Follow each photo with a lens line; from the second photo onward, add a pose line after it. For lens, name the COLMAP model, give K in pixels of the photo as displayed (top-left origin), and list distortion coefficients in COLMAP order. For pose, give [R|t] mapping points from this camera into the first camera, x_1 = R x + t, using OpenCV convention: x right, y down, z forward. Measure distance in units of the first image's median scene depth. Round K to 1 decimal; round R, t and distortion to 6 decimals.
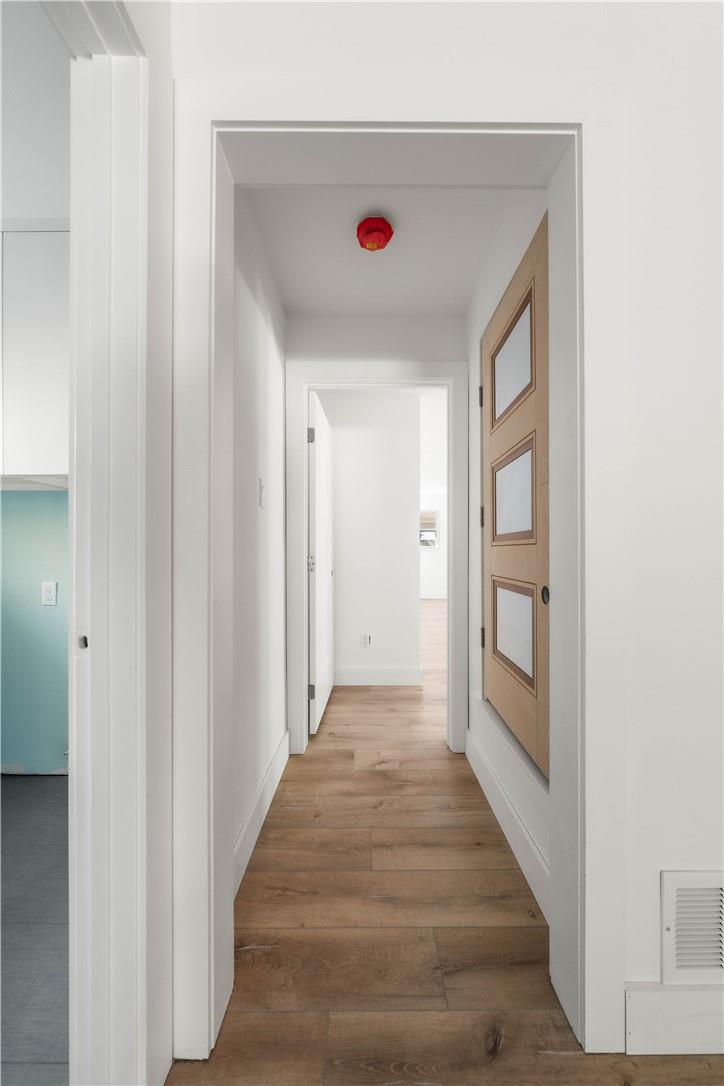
lens RADIAL K [[372.3, 0, 369.2], [0, 372.3, 545.0], [0, 0, 1]] dist [-0.002048, 0.001264]
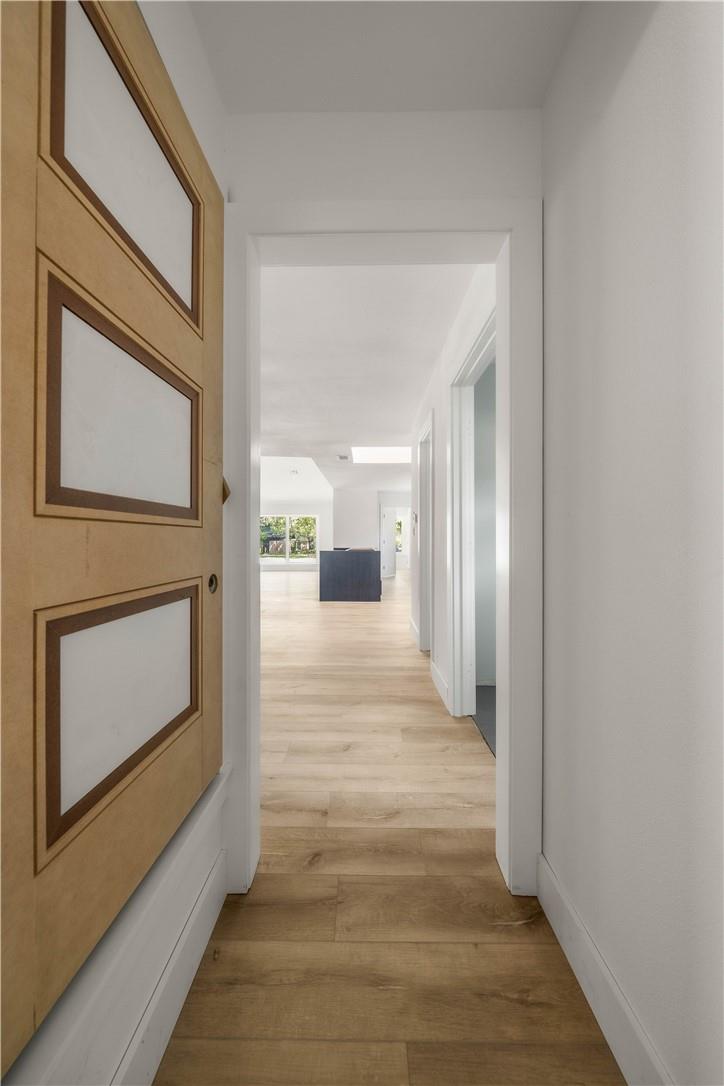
lens RADIAL K [[372.3, 0, 368.4], [0, 372.3, 540.5], [0, 0, 1]] dist [-0.002048, 0.001264]
pose [[-0.999931, 0.004316, 0.010906, 0.073551], [0.004286, 0.999987, -0.002717, 0.031791], [-0.010918, -0.002670, -0.999937, 2.016145]]
